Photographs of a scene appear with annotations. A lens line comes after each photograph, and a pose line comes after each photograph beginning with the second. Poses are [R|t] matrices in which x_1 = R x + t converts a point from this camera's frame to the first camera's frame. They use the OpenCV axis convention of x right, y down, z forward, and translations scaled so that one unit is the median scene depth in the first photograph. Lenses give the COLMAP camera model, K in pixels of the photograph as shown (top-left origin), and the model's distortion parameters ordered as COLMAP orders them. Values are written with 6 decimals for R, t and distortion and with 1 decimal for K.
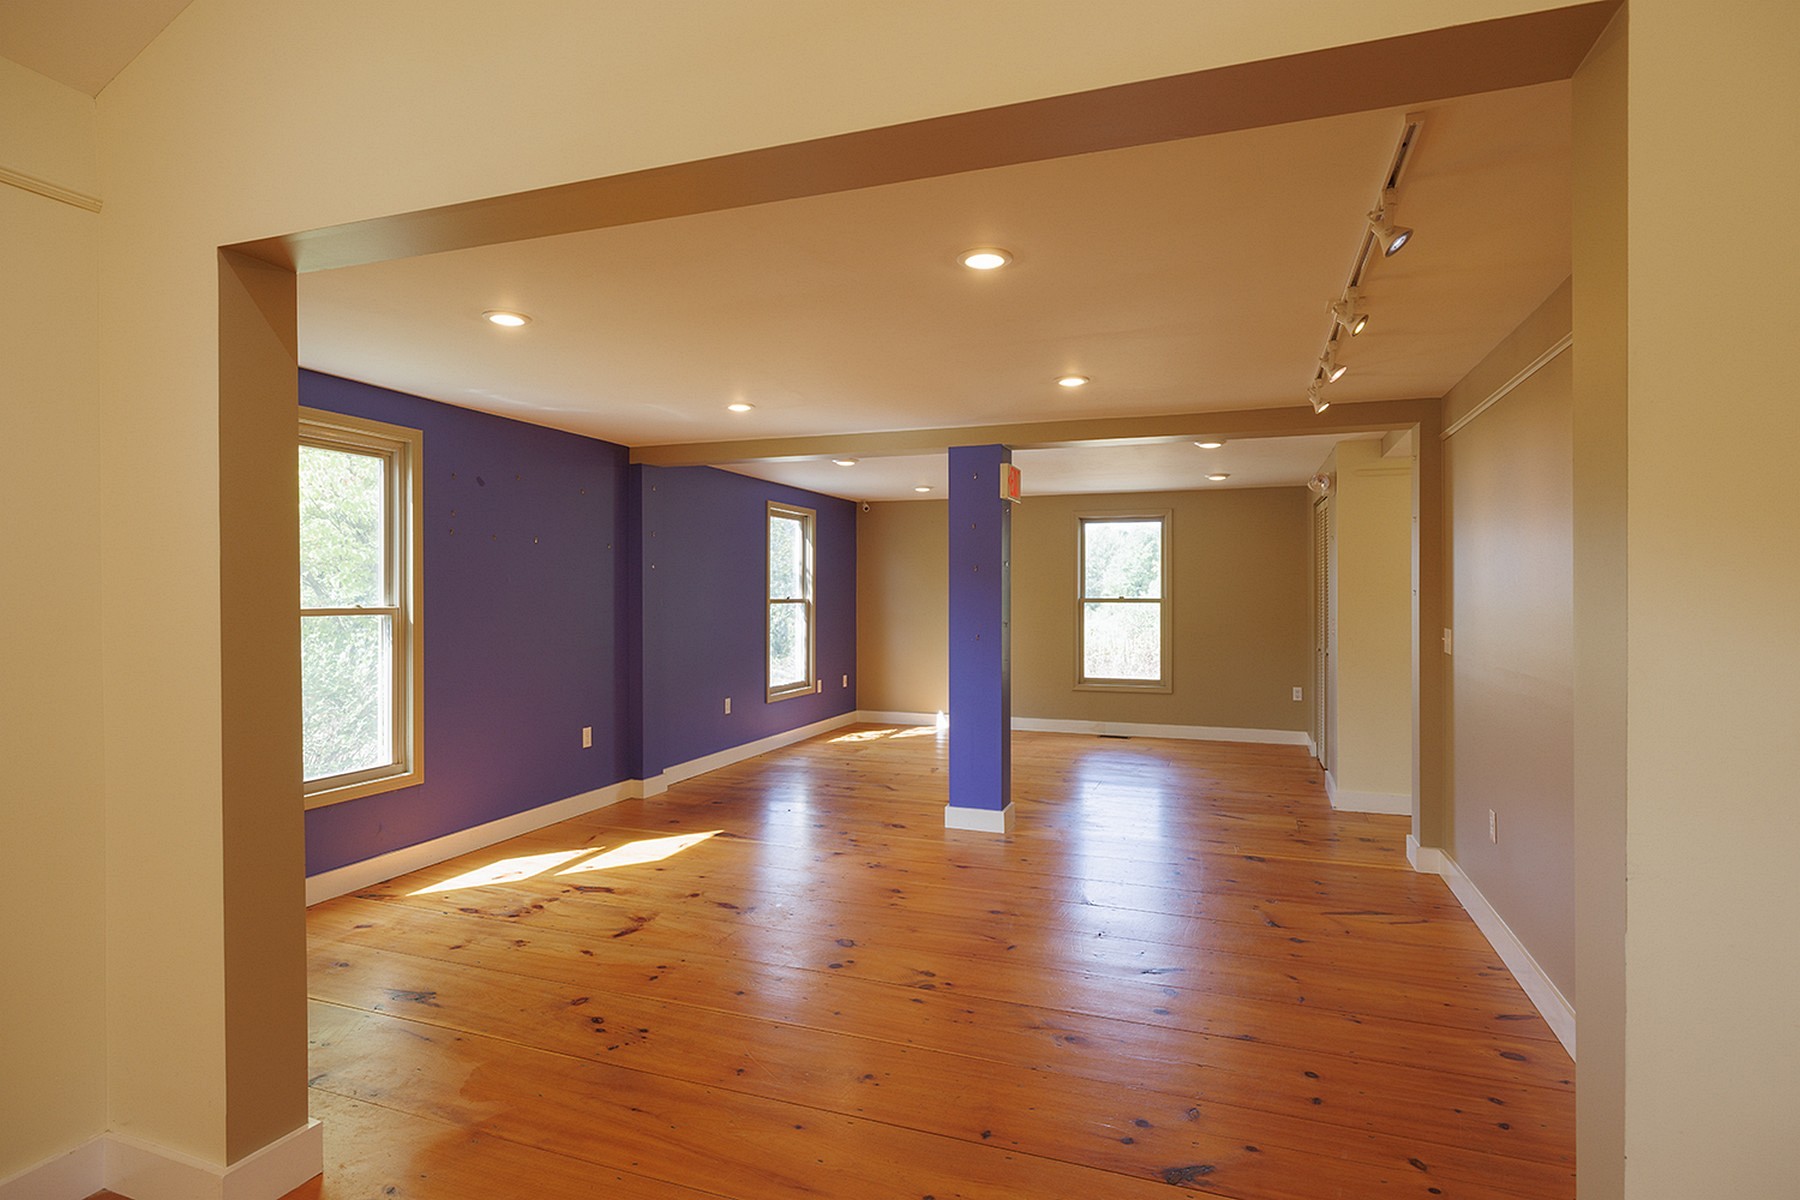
lens RADIAL K [[915.0, 0, 901.8], [0, 915.0, 595.8], [0, 0, 1]] dist [-0.005128, -0.001188]
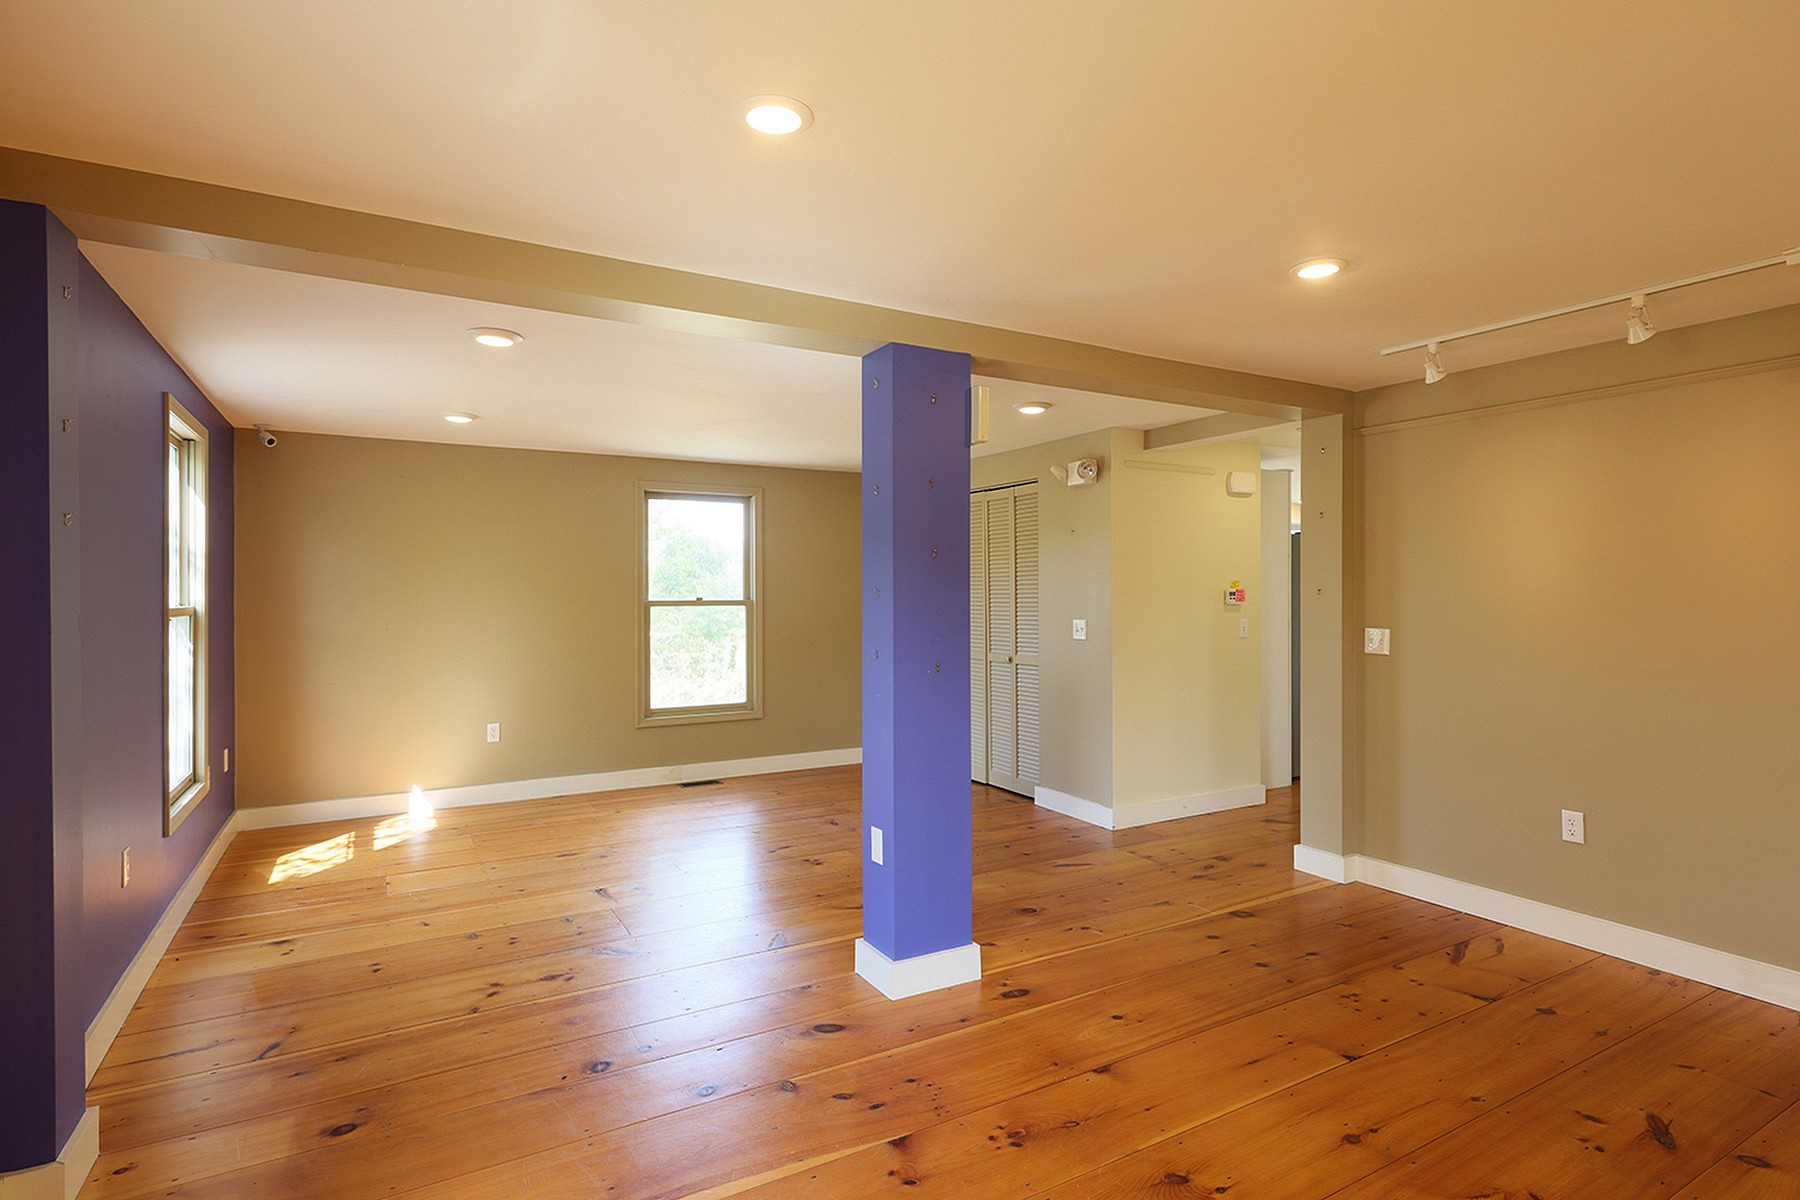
lens RADIAL K [[915.0, 0, 901.2], [0, 915.0, 594.5], [0, 0, 1]] dist [-0.005128, -0.001188]
pose [[0.641603, -0.007177, 0.767003, -0.240139], [0.007143, 0.999969, 0.003381, -0.003559], [-0.767003, 0.003309, 0.641634, 0.382545]]
